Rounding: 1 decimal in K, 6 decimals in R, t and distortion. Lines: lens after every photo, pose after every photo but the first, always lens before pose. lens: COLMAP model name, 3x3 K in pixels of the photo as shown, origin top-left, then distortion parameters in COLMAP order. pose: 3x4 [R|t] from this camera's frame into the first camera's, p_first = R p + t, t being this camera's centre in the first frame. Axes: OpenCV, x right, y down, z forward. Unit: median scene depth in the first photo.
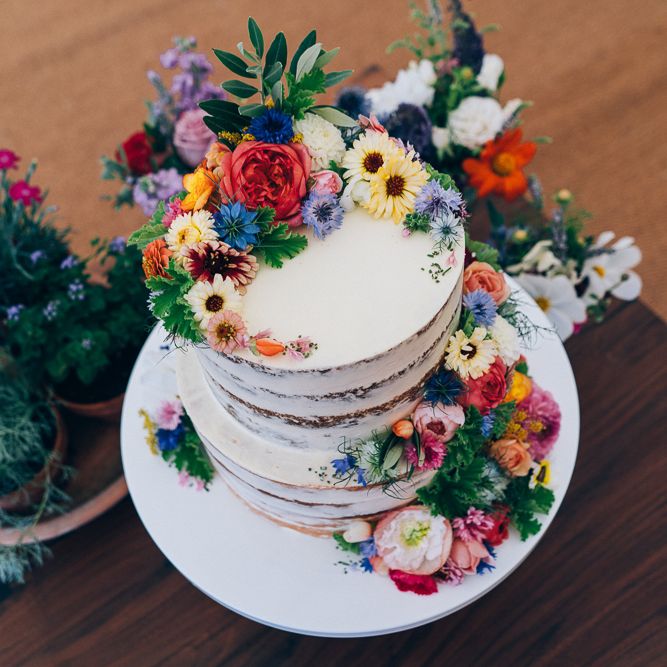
lens RADIAL K [[904.6, 0, 292.7], [0, 904.6, 335.1], [0, 0, 1]] dist [-0.002712, 0.029945]
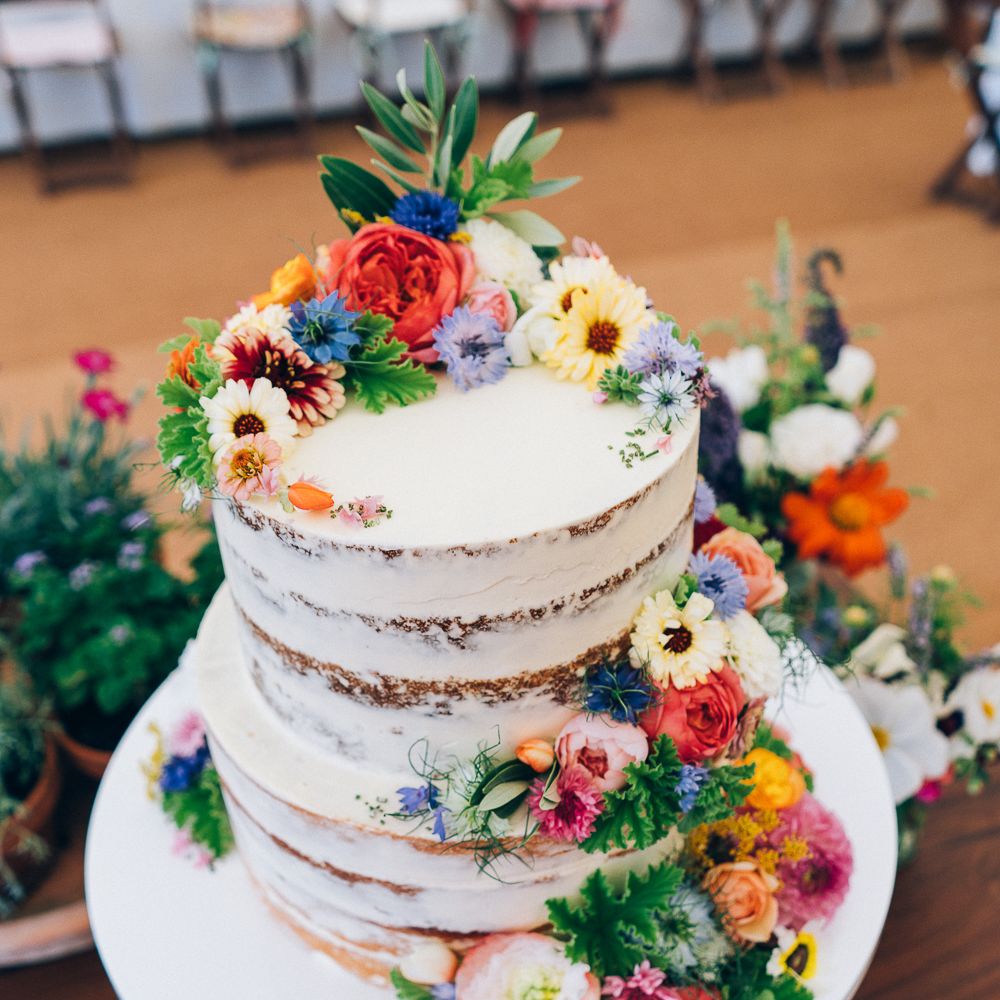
lens RADIAL K [[1356.2, 0, 438.9], [0, 1356.2, 502.3], [0, 0, 1]] dist [-0.002712, 0.029945]
pose [[0.968929, 0.199837, -0.145747, 0.158419], [-0.234139, 0.930994, -0.280052, 0.210263], [0.079725, 0.305476, 0.948856, 0.170012]]
